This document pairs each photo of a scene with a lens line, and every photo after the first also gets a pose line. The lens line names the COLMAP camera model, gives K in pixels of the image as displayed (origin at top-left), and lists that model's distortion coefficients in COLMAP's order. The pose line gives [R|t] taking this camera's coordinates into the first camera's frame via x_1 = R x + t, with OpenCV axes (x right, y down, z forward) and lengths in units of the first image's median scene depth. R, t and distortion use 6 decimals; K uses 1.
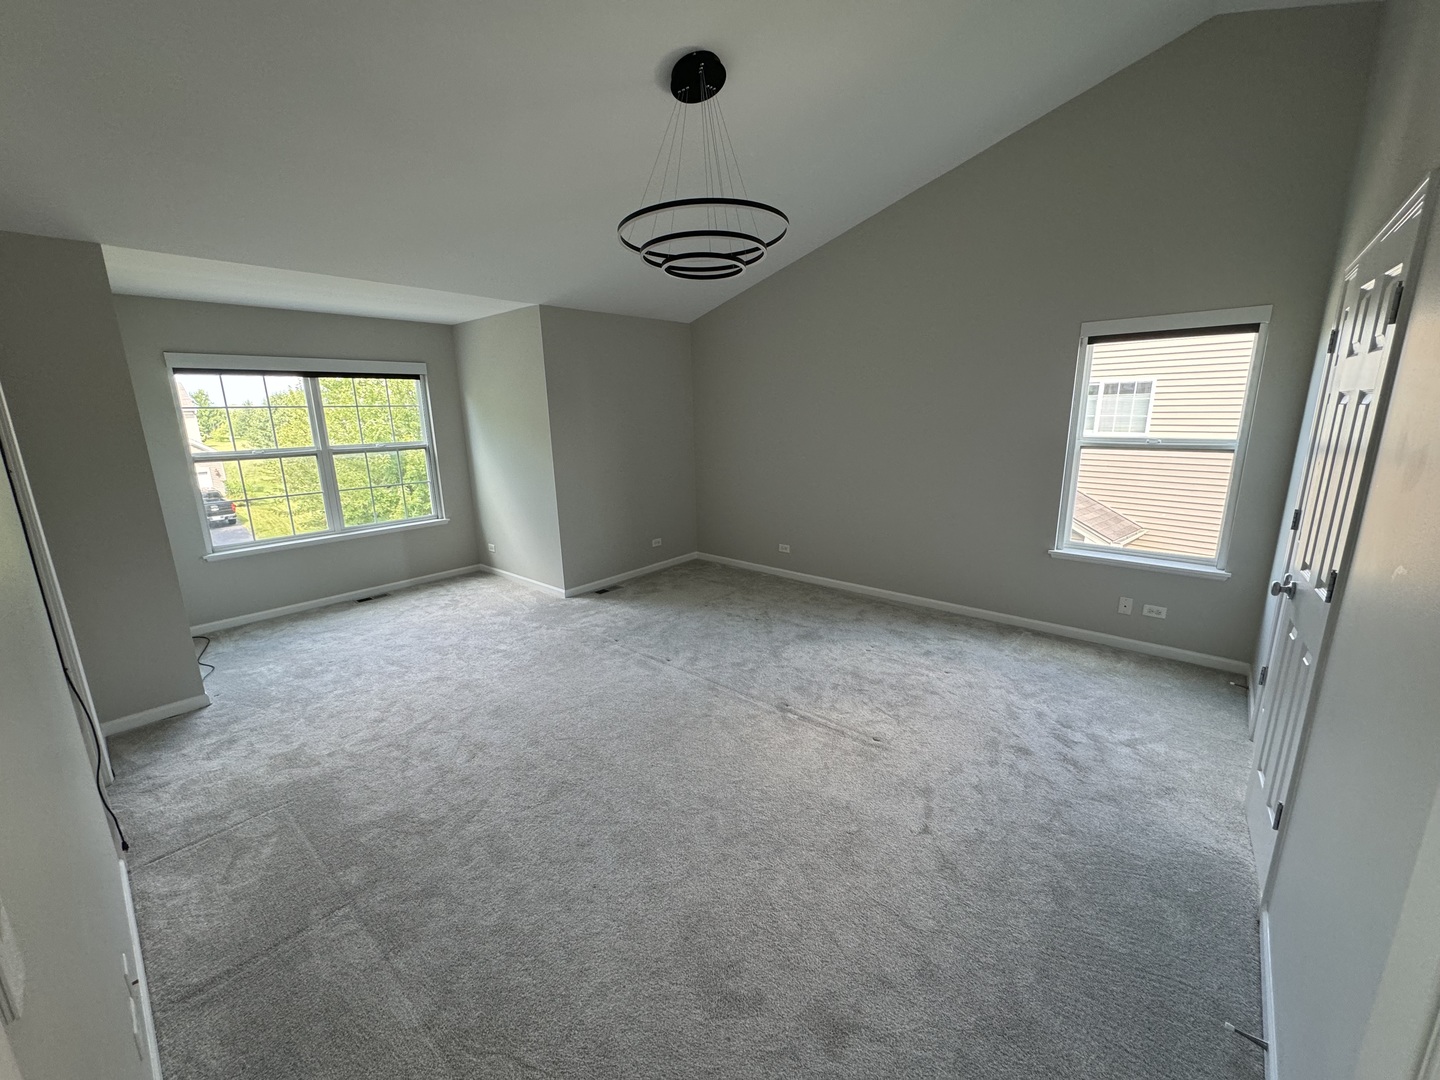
lens RADIAL K [[574.4, 0, 720.0], [0, 574.4, 540.0], [0, 0, 1]] dist [-0.000899, 0.000164]
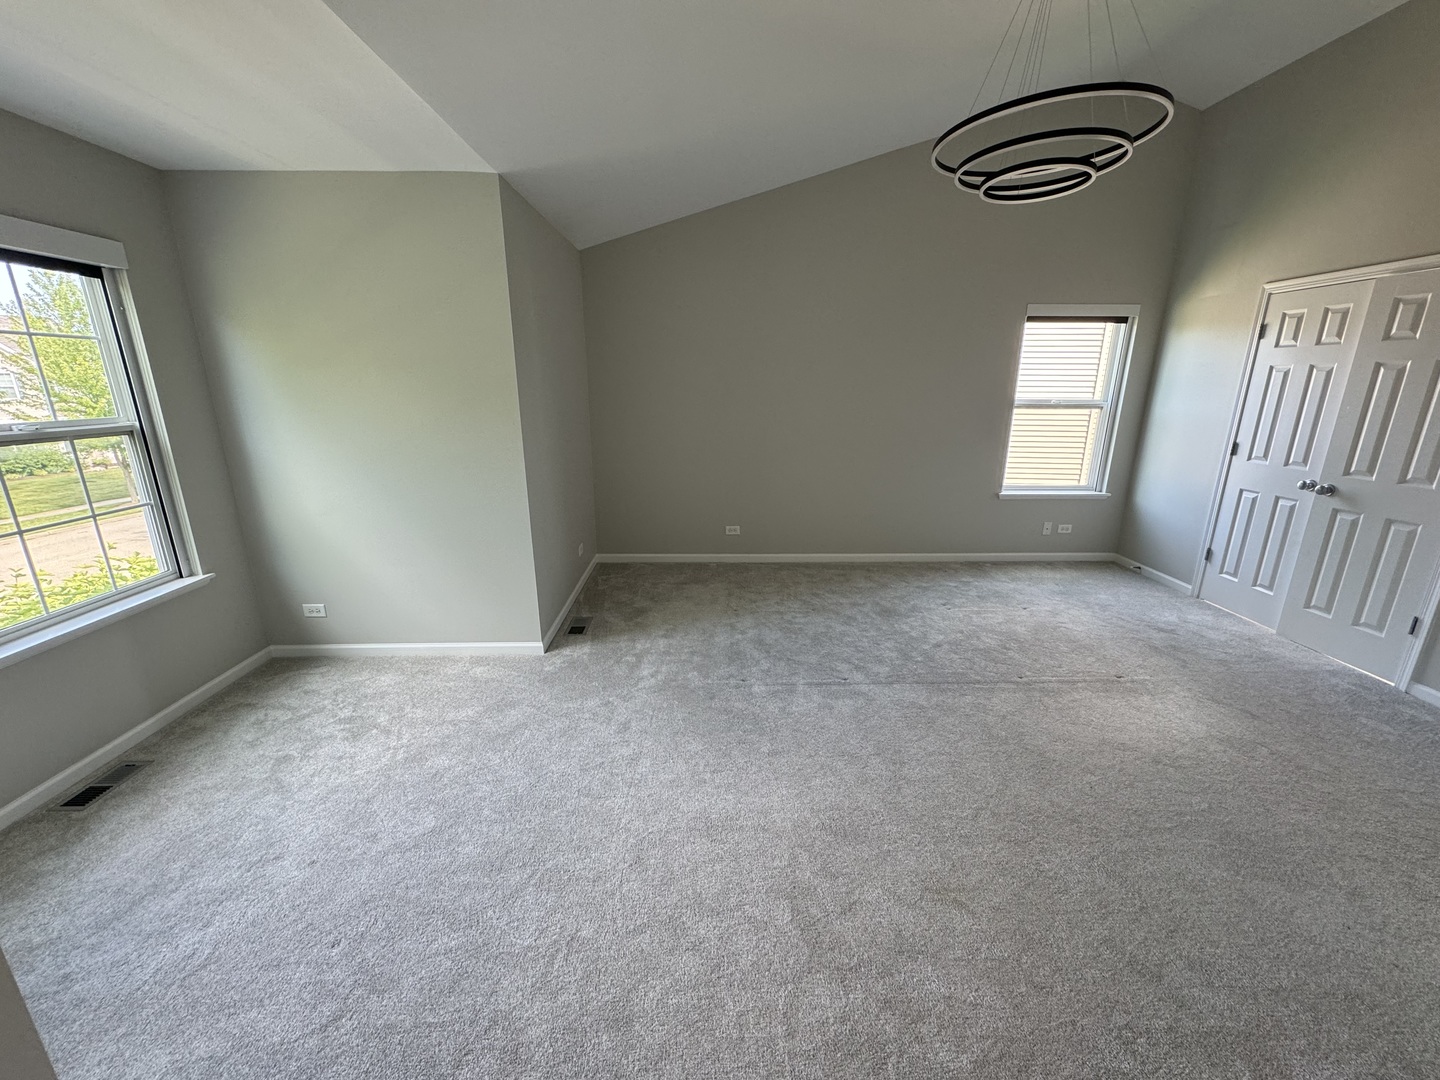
lens RADIAL K [[574.4, 0, 720.0], [0, 574.4, 540.0], [0, 0, 1]] dist [-0.000899, 0.000164]
pose [[0.740153, -0.160002, 0.653126, -0.620606], [0.134481, 0.986878, 0.089363, -0.067542], [-0.658854, 0.021691, 0.751958, 0.444785]]
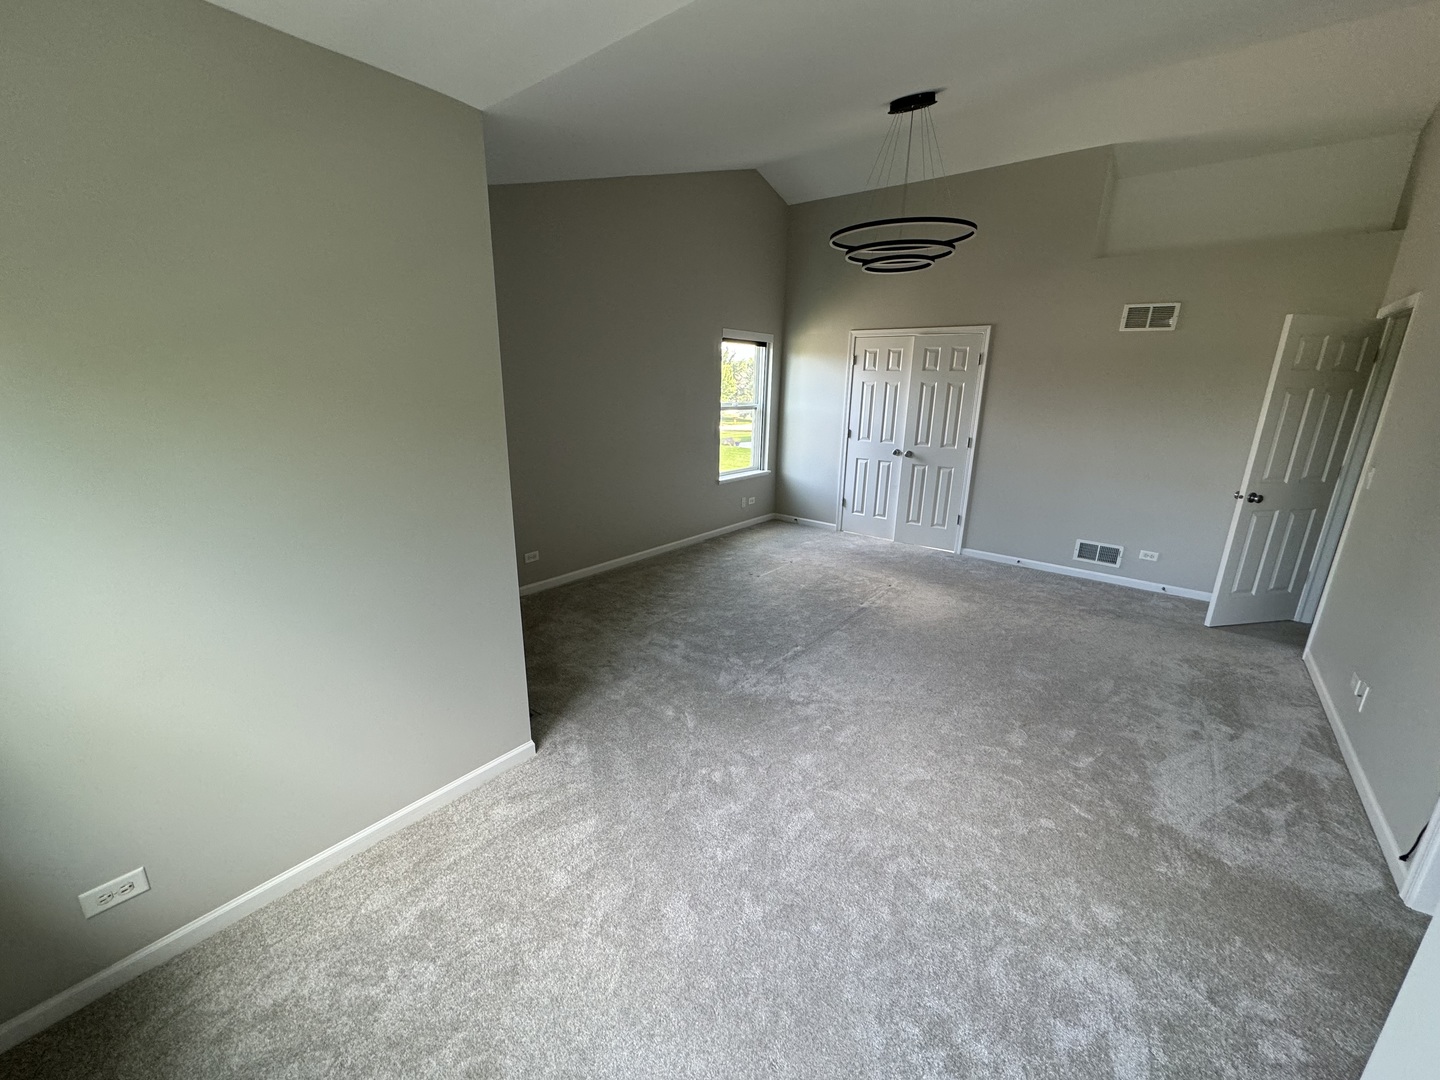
lens RADIAL K [[574.4, 0, 720.0], [0, 574.4, 540.0], [0, 0, 1]] dist [-0.000899, 0.000164]
pose [[-0.043879, -0.250794, 0.967046, -0.842022], [0.207145, 0.944658, 0.254387, -0.198923], [-0.977326, 0.211481, 0.010500, 0.941822]]
